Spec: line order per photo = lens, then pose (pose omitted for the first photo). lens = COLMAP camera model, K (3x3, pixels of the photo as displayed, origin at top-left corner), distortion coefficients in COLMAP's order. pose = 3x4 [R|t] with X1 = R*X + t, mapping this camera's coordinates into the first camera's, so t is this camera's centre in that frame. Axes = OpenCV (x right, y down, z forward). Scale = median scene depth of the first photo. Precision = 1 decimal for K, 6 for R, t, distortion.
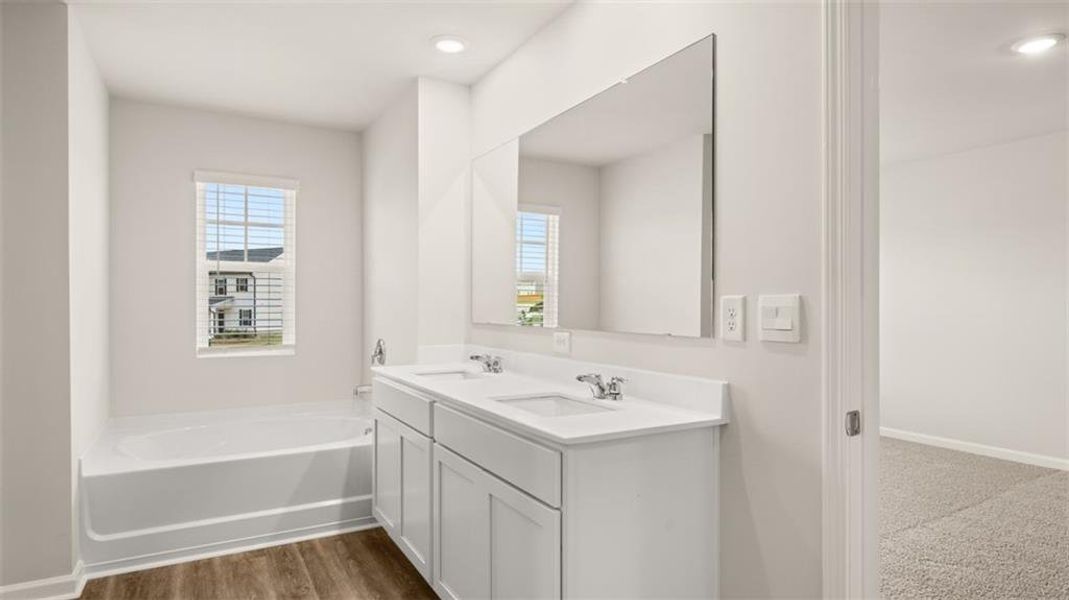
lens RADIAL K [[572.1, 0, 525.2], [0, 572.1, 301.4], [0, 0, 1]] dist [0.005184, -0.000535]
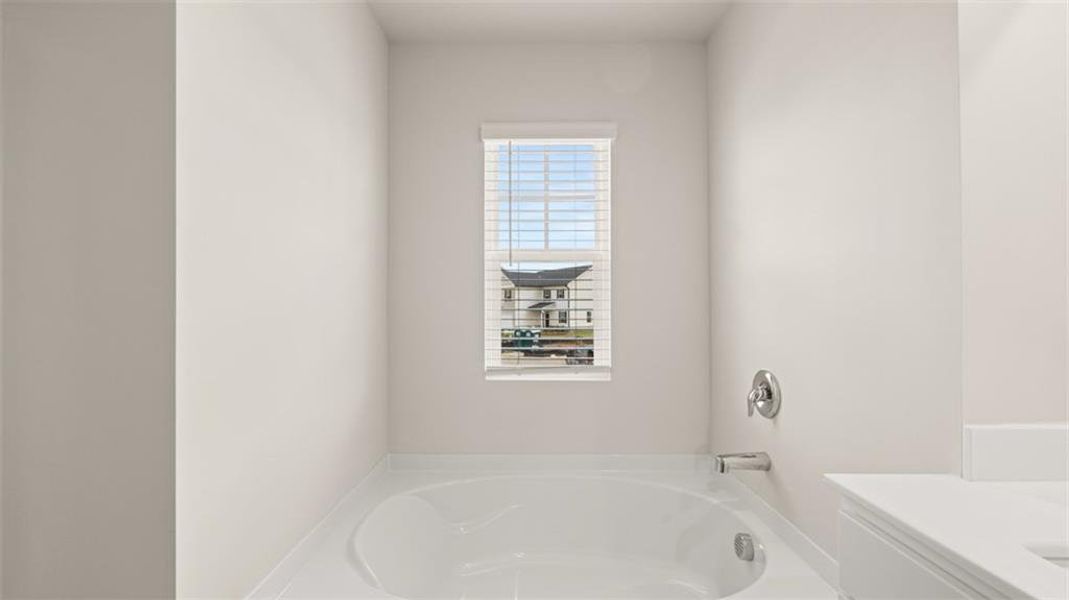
lens RADIAL K [[457.2, 0, 534.2], [0, 457.2, 303.5], [0, 0, 1]] dist [0.006763, -0.000626]
pose [[0.869402, -0.006811, -0.494058, -0.215305], [0.005357, 0.999976, -0.004360, 0.003767], [0.494076, 0.001144, 0.869418, 0.489280]]
